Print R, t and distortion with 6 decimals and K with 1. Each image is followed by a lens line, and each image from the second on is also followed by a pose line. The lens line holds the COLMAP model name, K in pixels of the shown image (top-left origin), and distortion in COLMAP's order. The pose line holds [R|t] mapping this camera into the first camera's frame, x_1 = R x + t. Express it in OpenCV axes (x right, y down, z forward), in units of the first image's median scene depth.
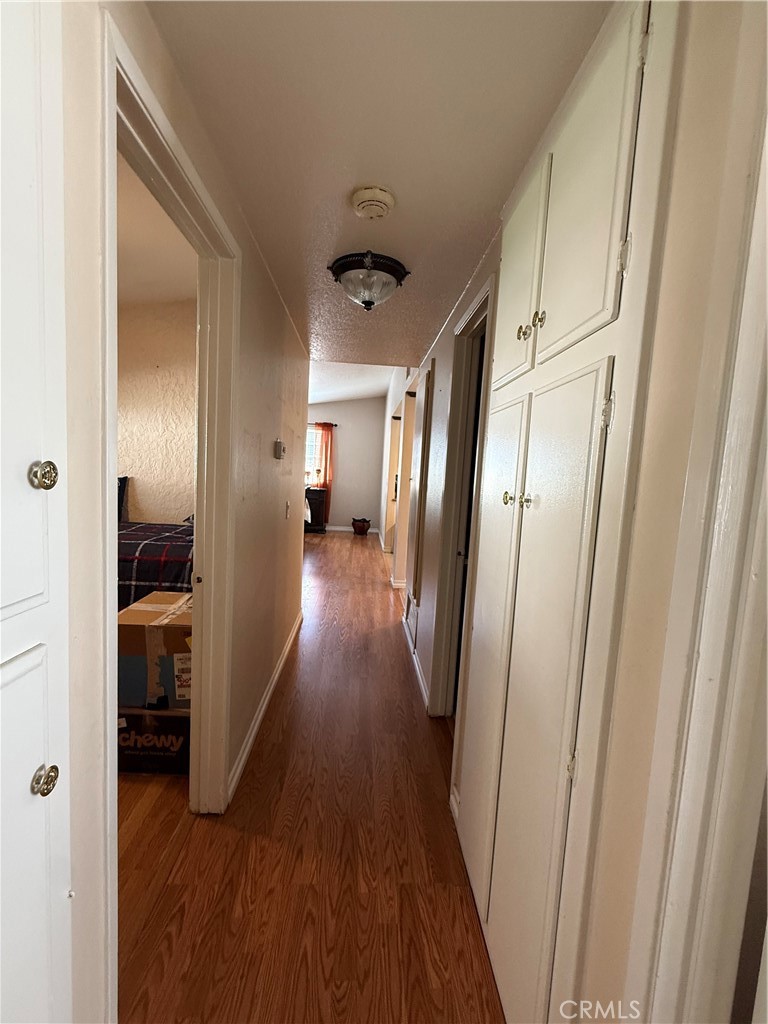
lens RADIAL K [[450.5, 0, 384.0], [0, 450.5, 512.0], [0, 0, 1]] dist [-0.002187, -0.000167]
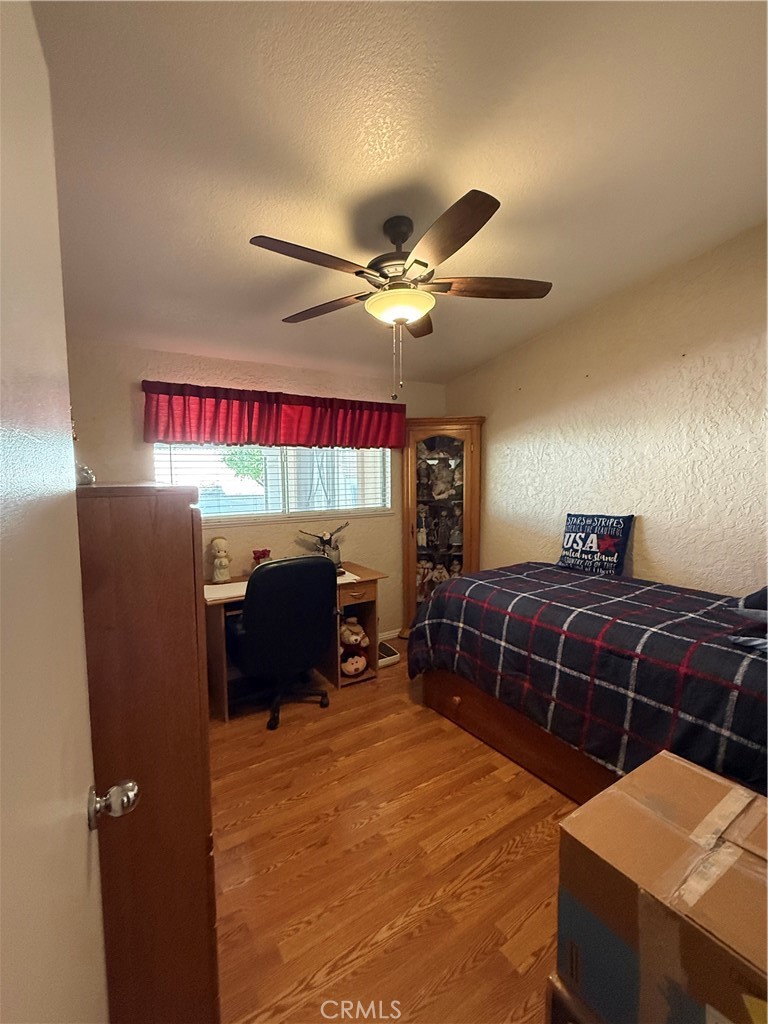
lens RADIAL K [[450.5, 0, 384.0], [0, 450.5, 512.0], [0, 0, 1]] dist [-0.002187, -0.000167]
pose [[0.506868, 0.012138, -0.861938, -0.190199], [-0.050047, 0.998629, -0.015368, -0.070014], [0.860570, 0.050927, 0.506780, 0.367491]]
